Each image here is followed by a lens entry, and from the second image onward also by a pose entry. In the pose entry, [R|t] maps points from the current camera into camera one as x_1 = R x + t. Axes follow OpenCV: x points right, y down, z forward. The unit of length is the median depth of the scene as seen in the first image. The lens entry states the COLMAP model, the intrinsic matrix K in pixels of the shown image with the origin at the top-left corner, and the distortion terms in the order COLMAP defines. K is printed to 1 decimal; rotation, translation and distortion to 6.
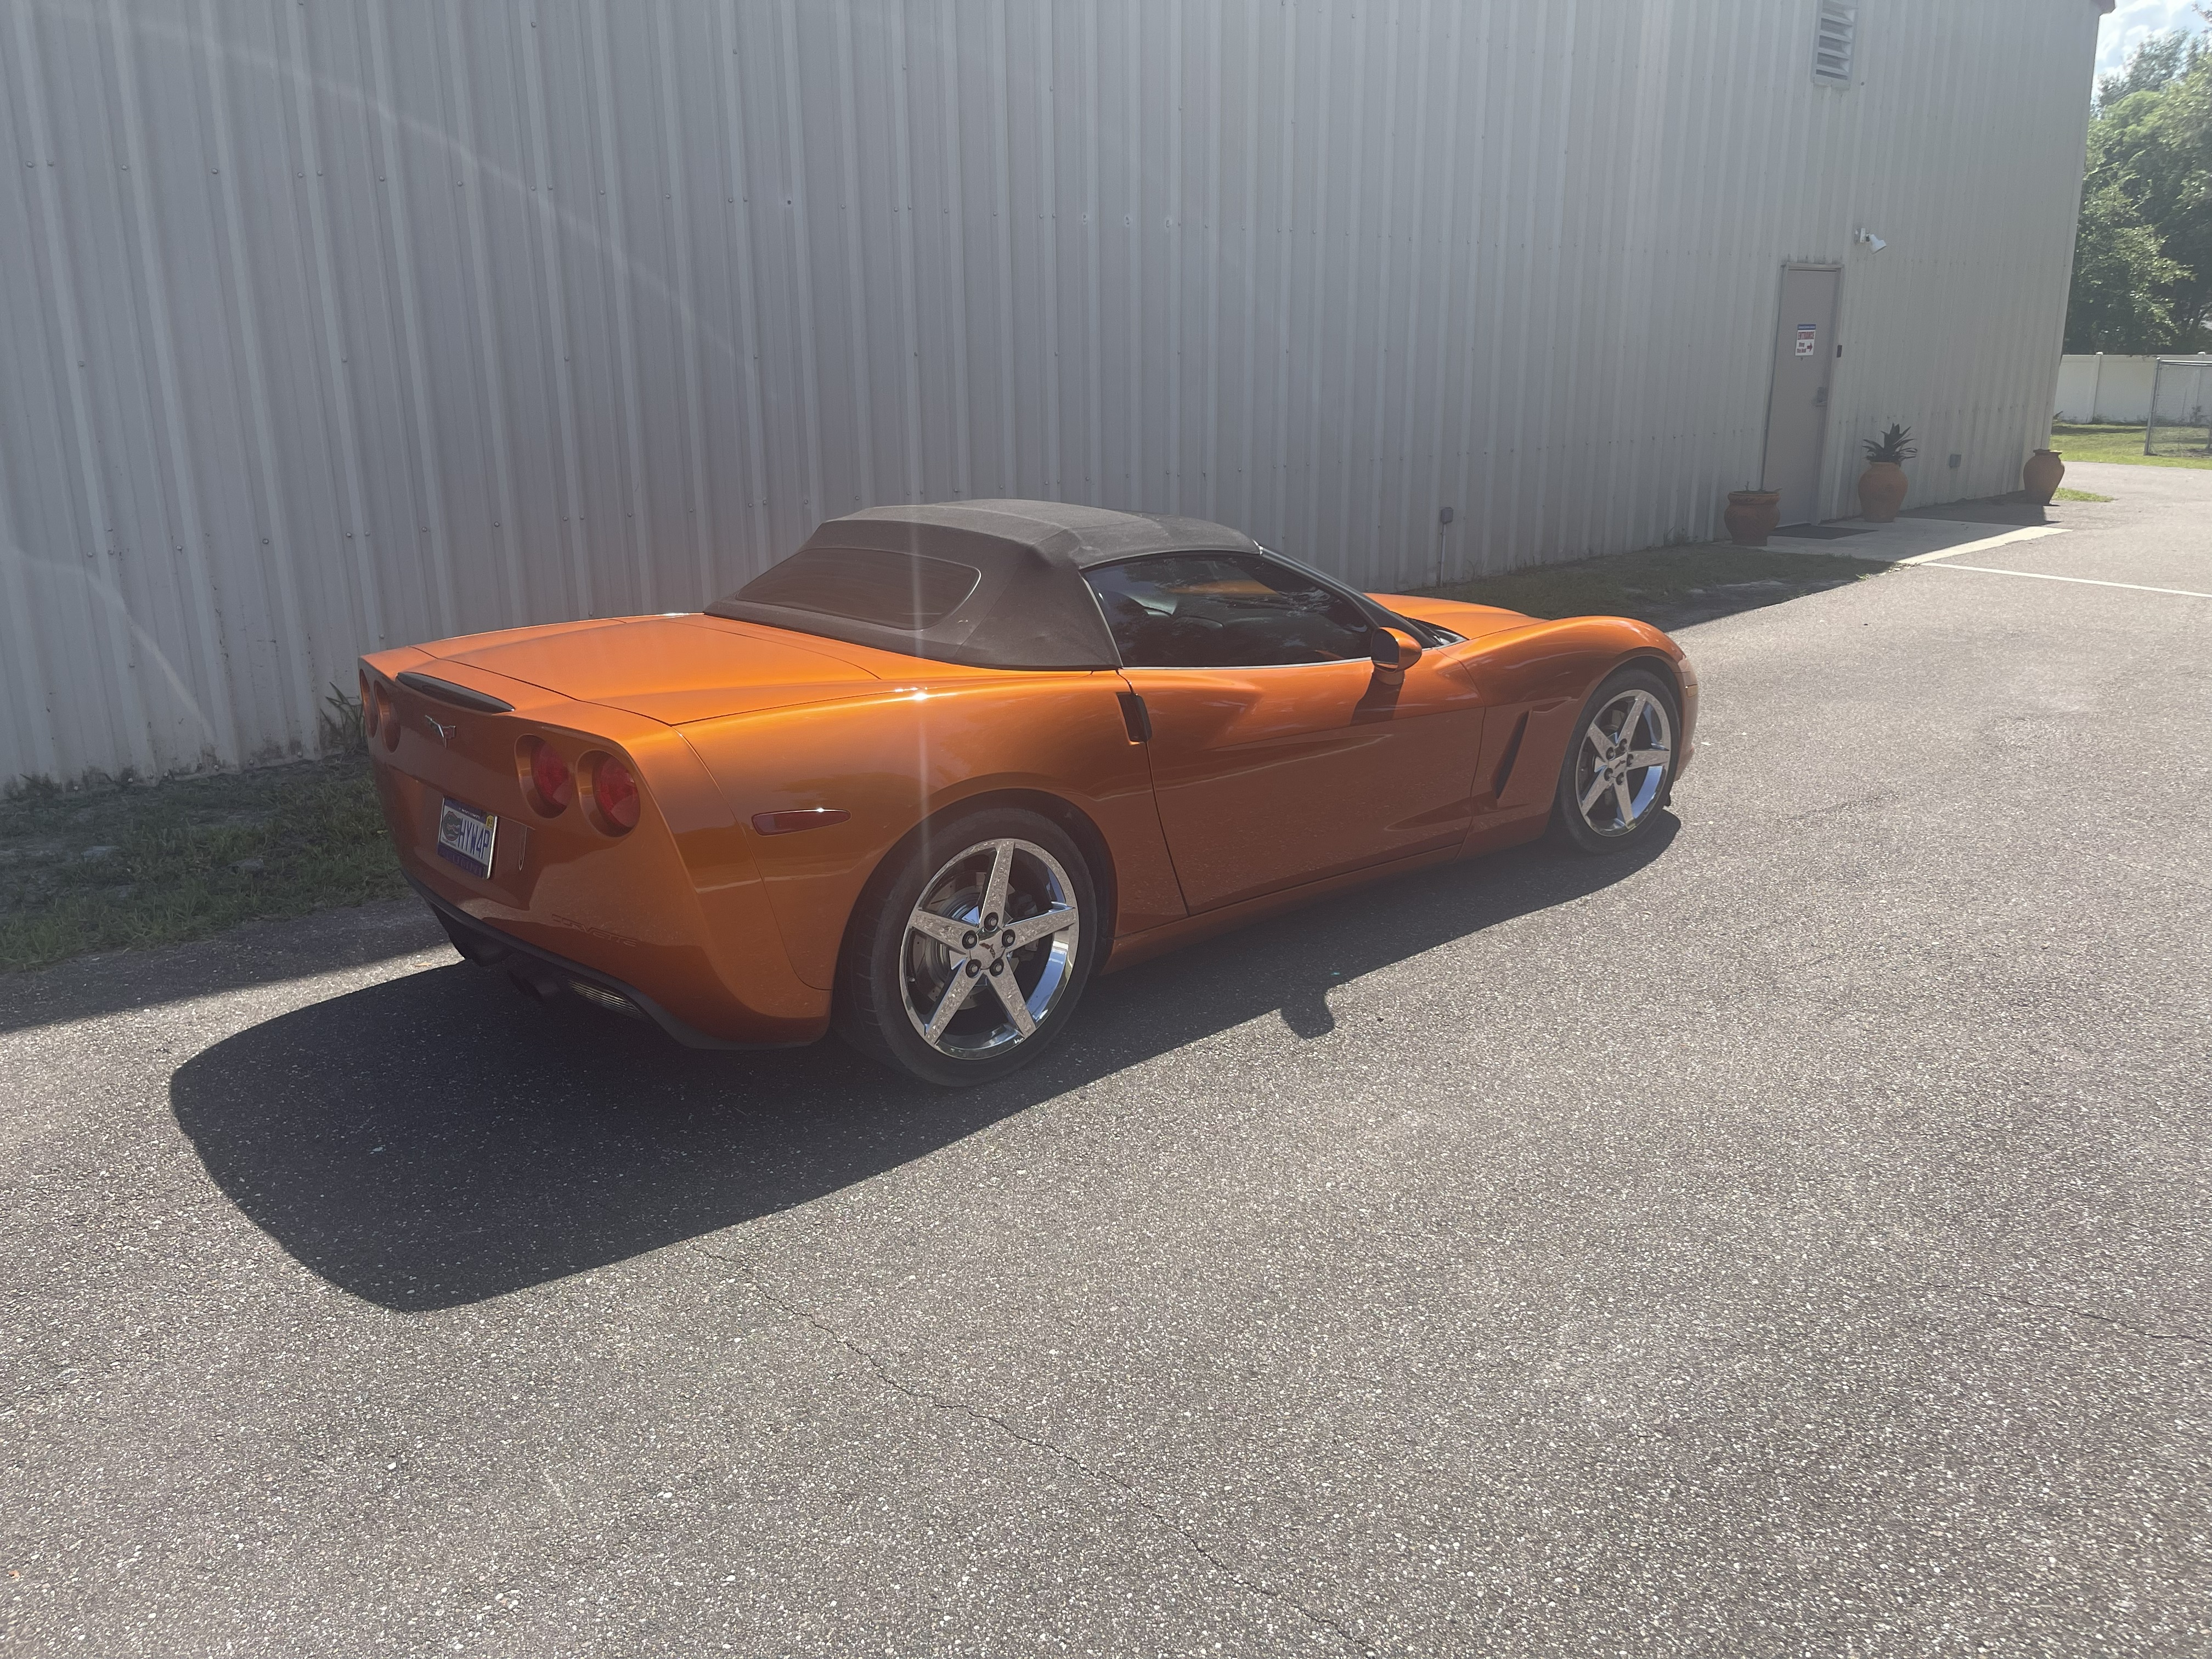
lens RADIAL K [[1630.7, 0, 1125.8], [0, 1630.7, 818.5], [0, 0, 1]] dist [0.050921, -0.059799]
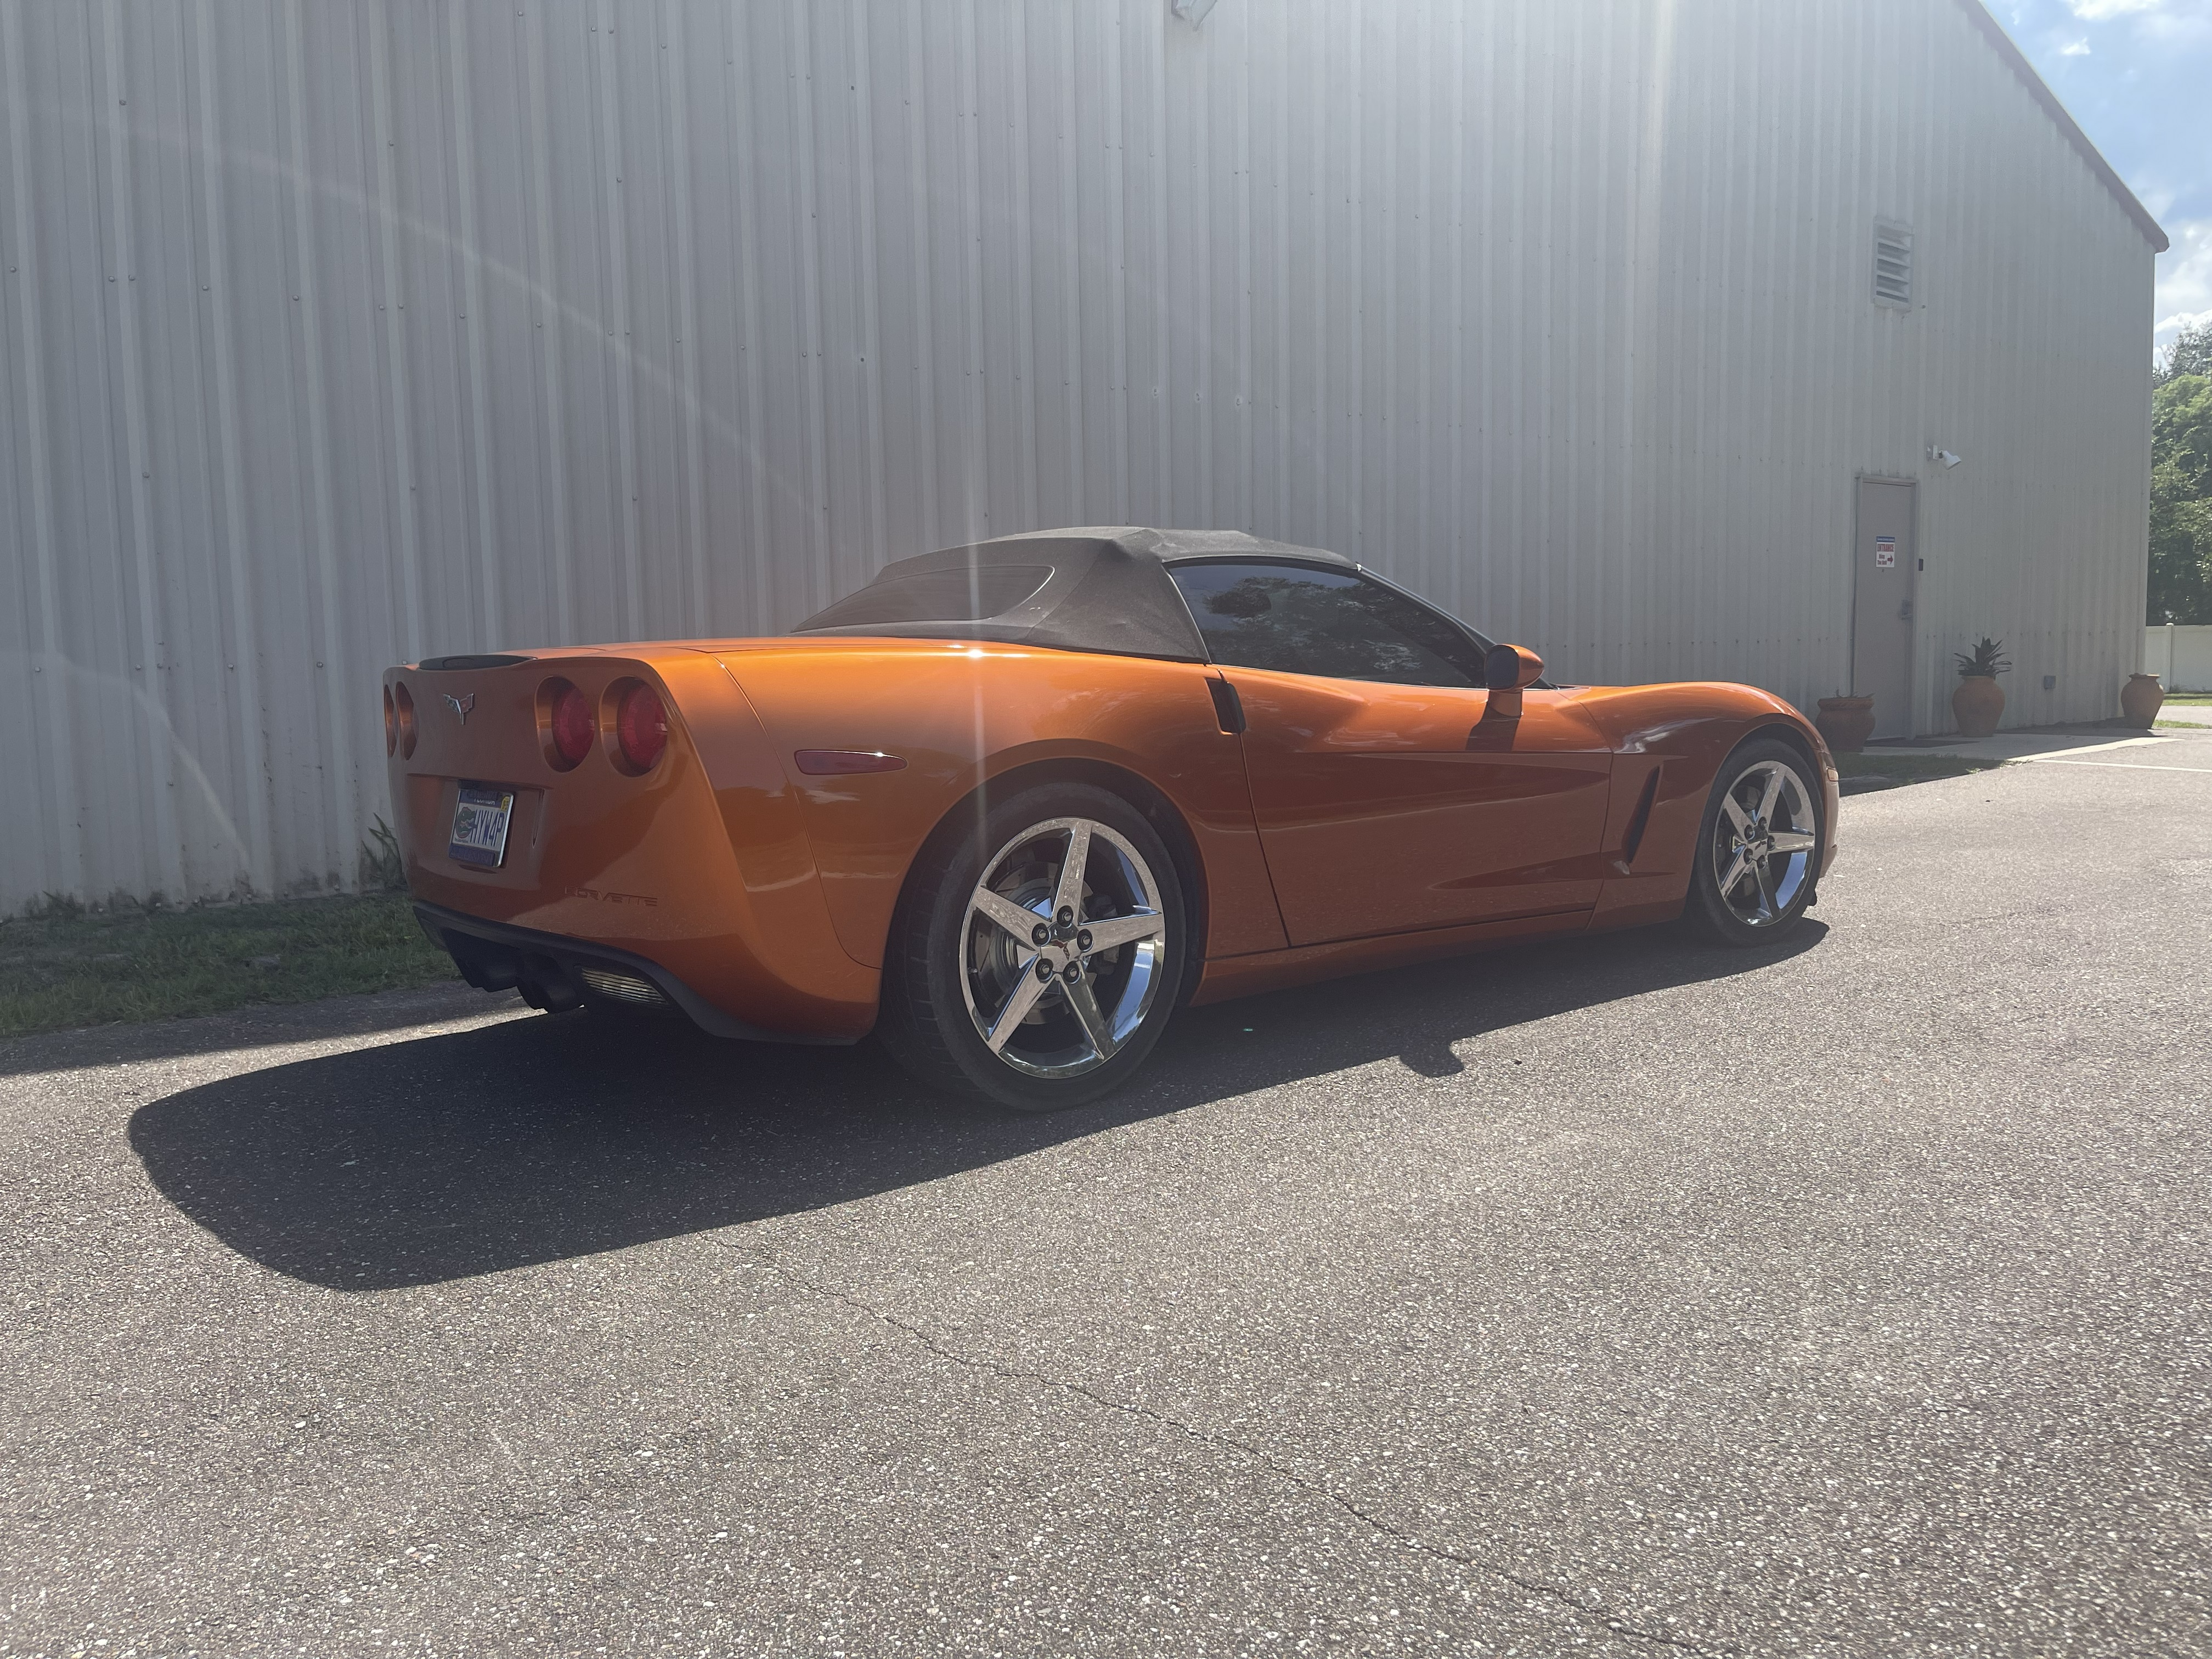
lens RADIAL K [[1658.6, 0, 1113.8], [0, 1658.6, 793.3], [0, 0, 1]] dist [0.059202, -0.075125]
pose [[0.998871, -0.008371, -0.046763, -0.016016], [0.000318, 0.985507, -0.169632, 0.160059], [0.047505, 0.169426, 0.984397, 0.130049]]
